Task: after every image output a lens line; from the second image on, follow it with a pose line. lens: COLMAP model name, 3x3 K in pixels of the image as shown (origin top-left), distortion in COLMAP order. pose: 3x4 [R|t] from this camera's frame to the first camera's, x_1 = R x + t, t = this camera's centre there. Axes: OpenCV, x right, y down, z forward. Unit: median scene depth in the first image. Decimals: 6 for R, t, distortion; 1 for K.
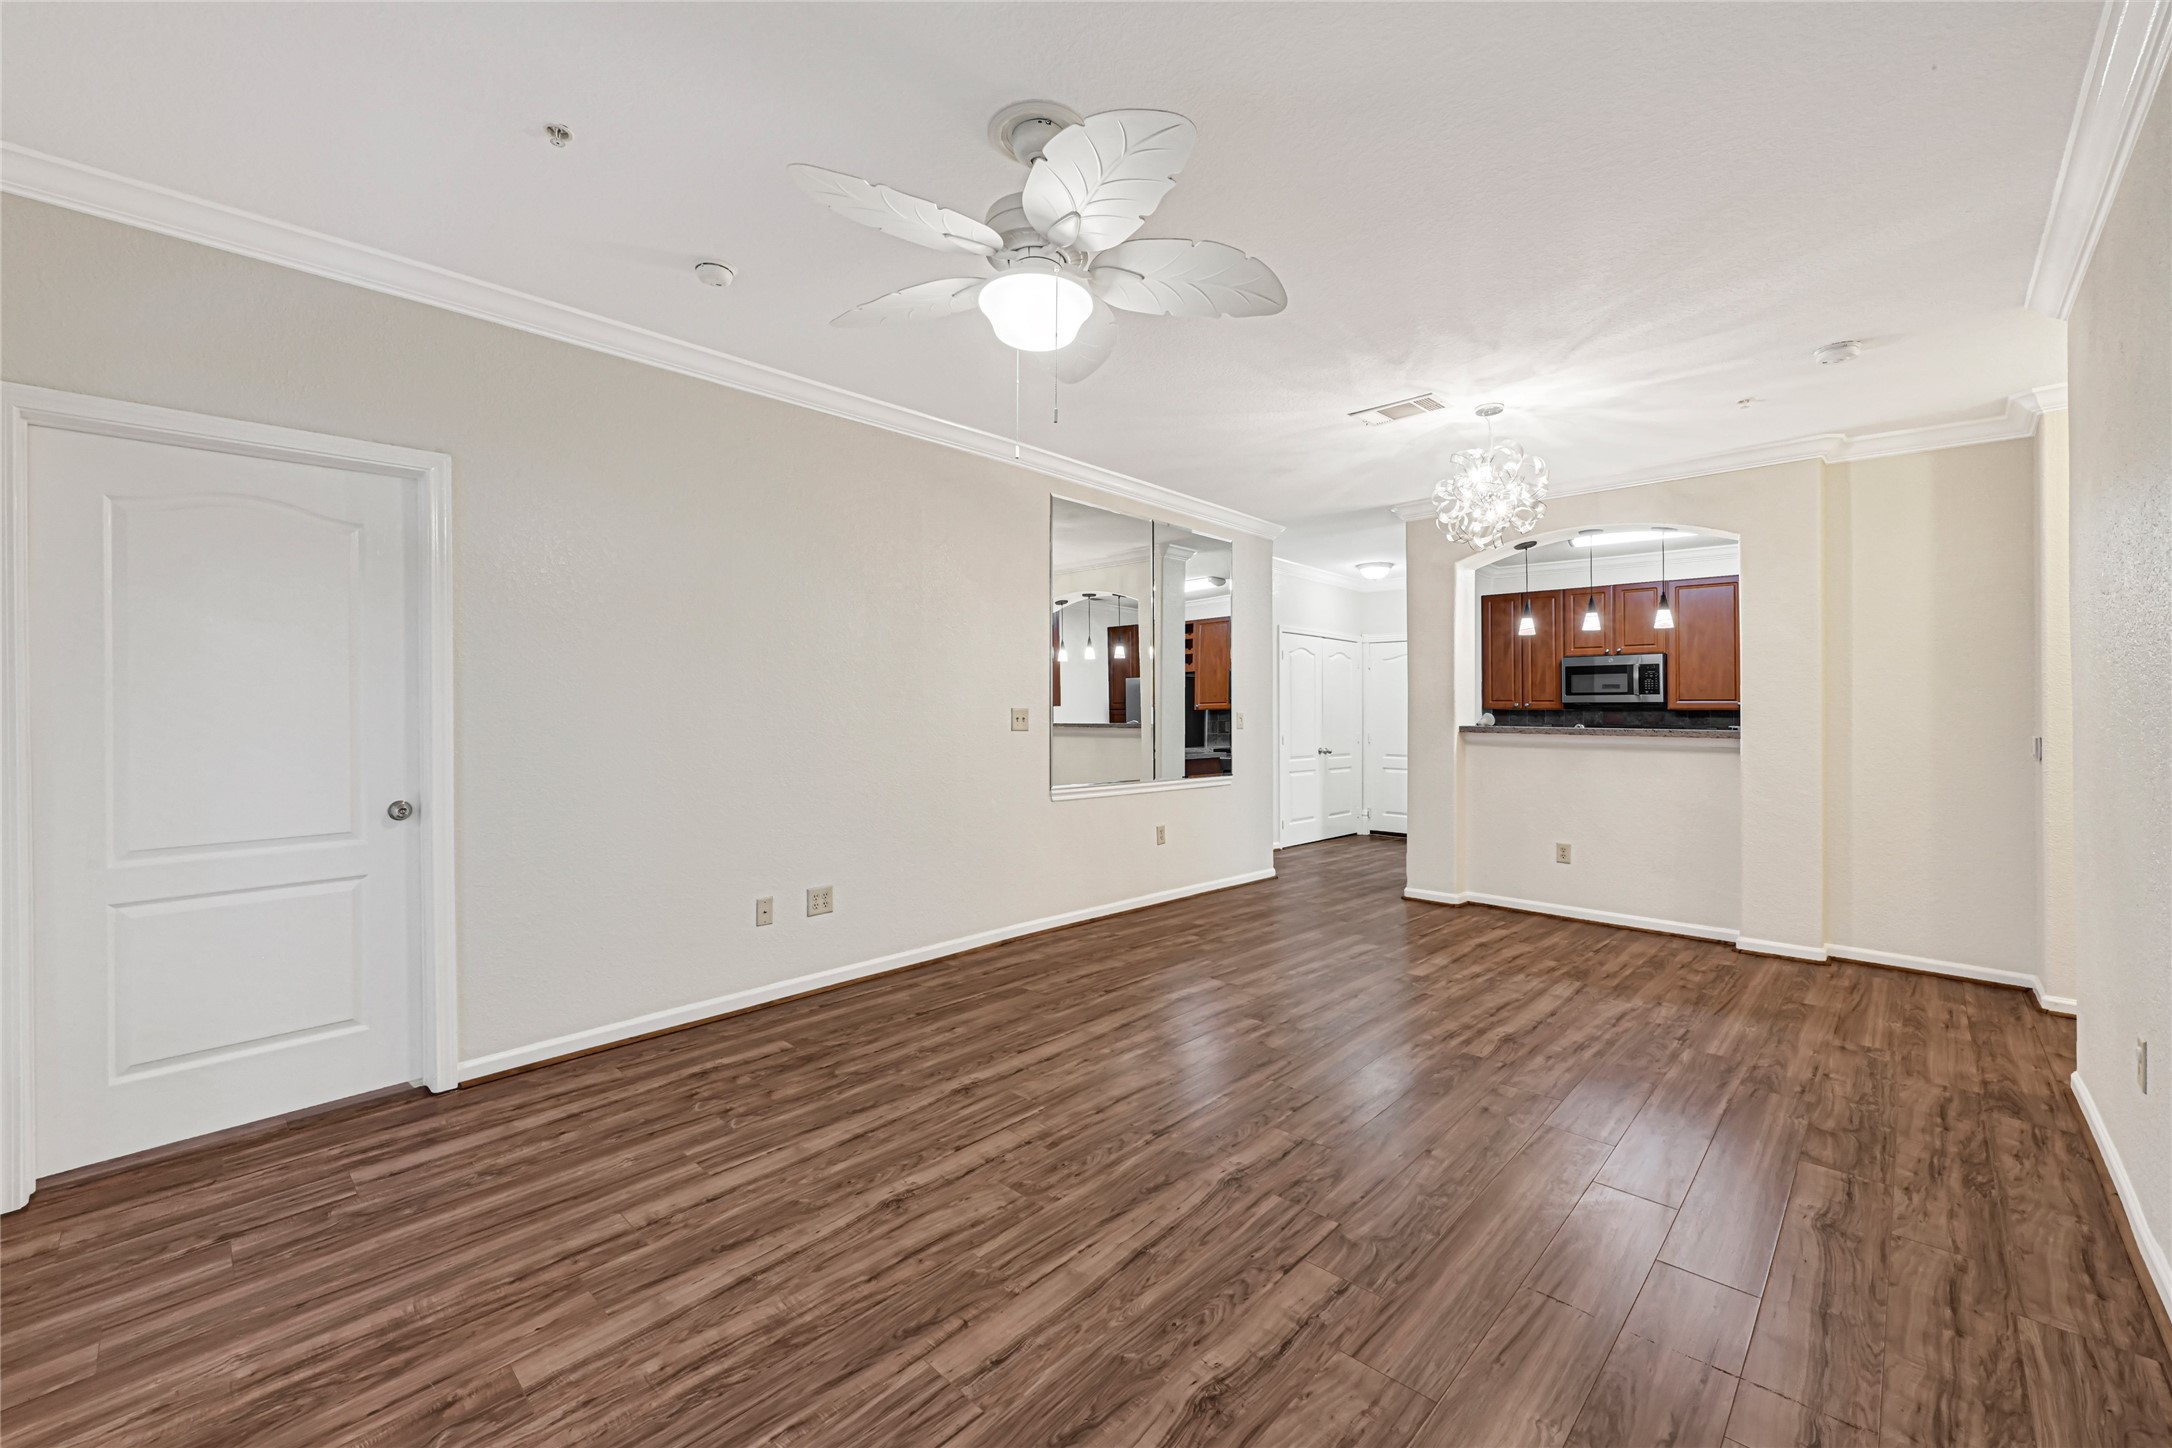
lens RADIAL K [[877.9, 0, 1075.8], [0, 877.9, 694.7], [0, 0, 1]] dist [0.002804, 0.000252]
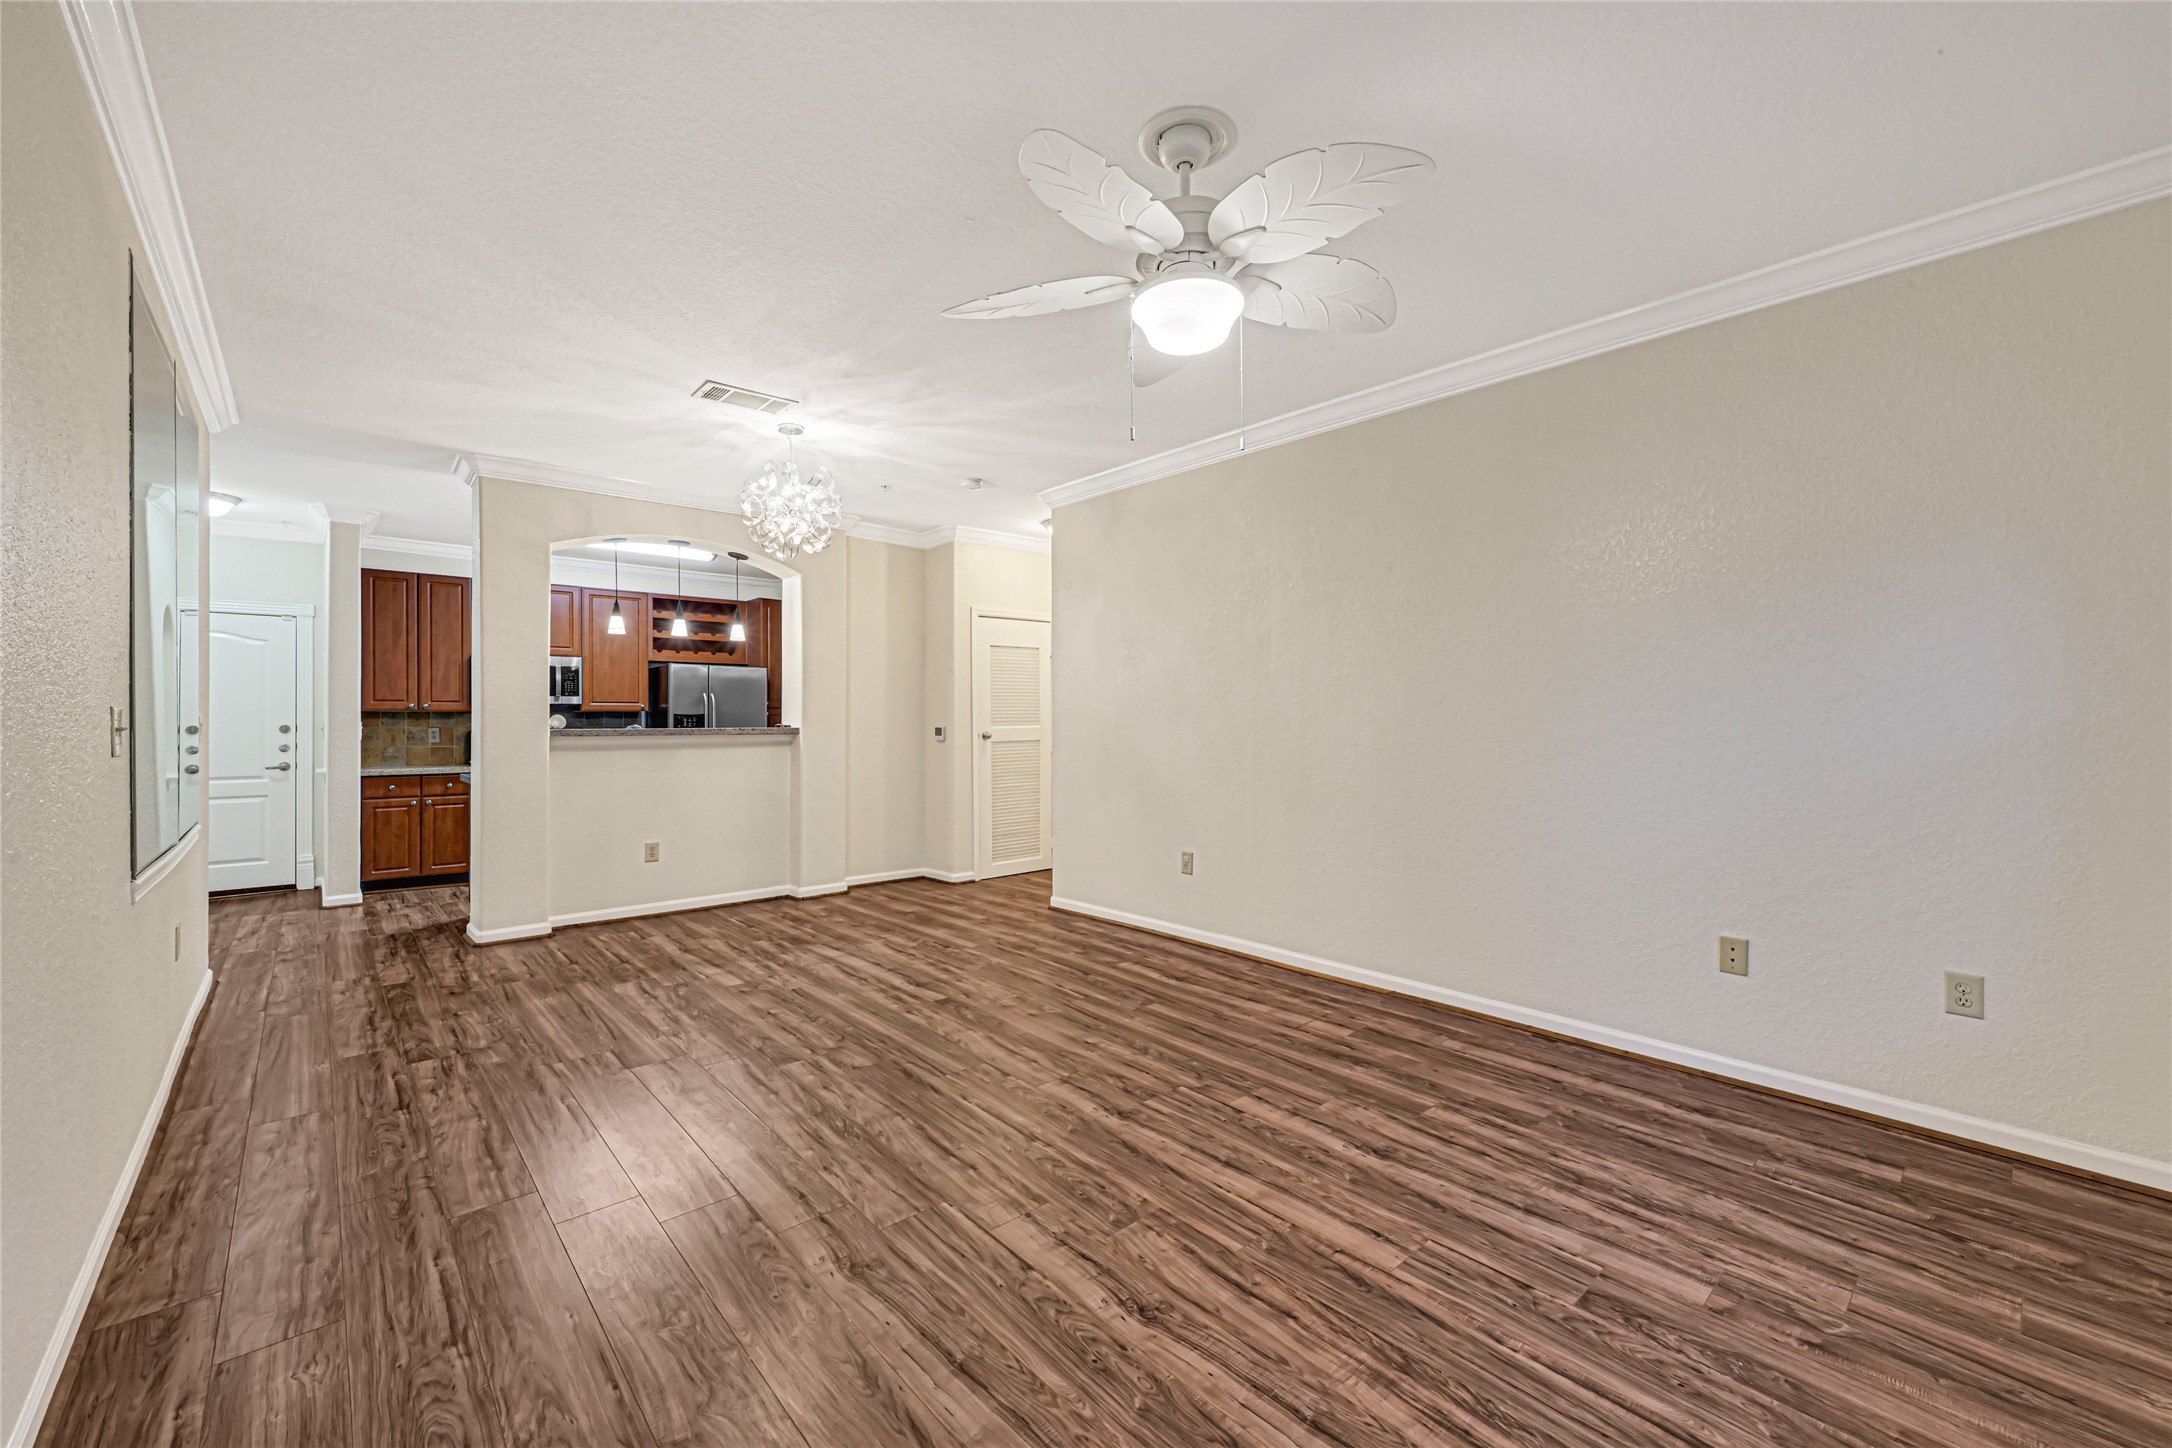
lens RADIAL K [[877.9, 0, 1096.7], [0, 877.9, 718.1], [0, 0, 1]] dist [0.002804, 0.000252]
pose [[0.069331, -0.006838, 0.997570, -0.688081], [-0.016364, 0.999834, 0.007991, 0.012692], [-0.997460, -0.016878, 0.069207, 0.672692]]
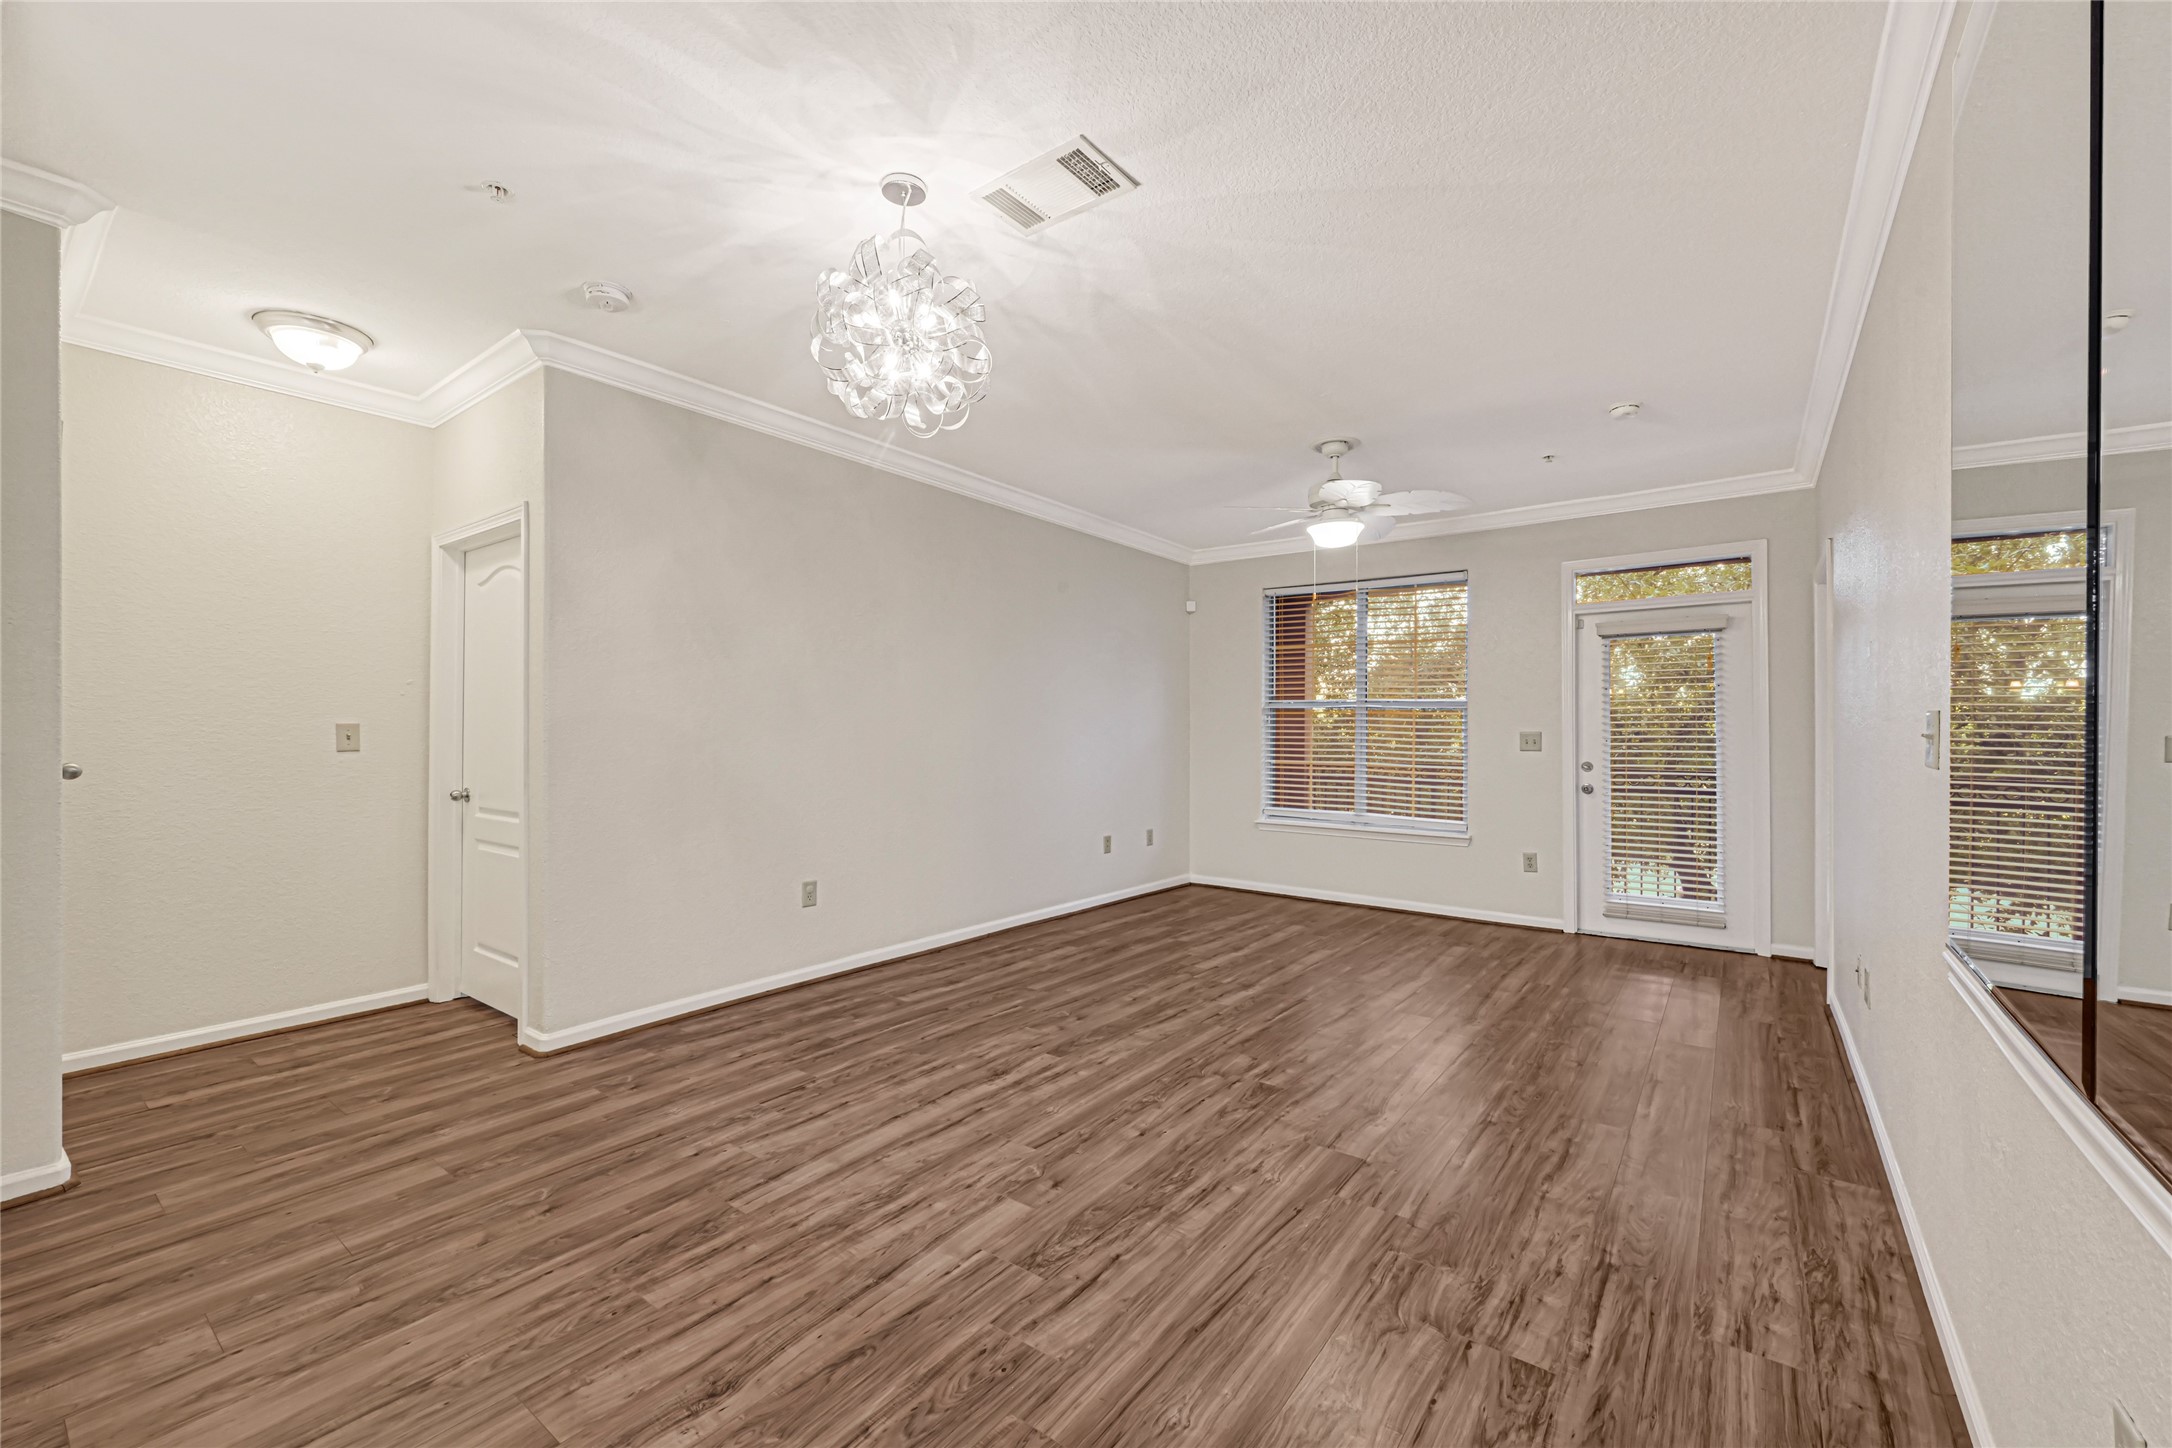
lens RADIAL K [[877.9, 0, 1091.0], [0, 877.9, 732.9], [0, 0, 1]] dist [0.002804, 0.000252]
pose [[-0.991446, -0.005582, -0.130400, 0.514351], [-0.003276, 0.999835, -0.017891, 0.048369], [0.130478, -0.017311, -0.991300, 1.923327]]
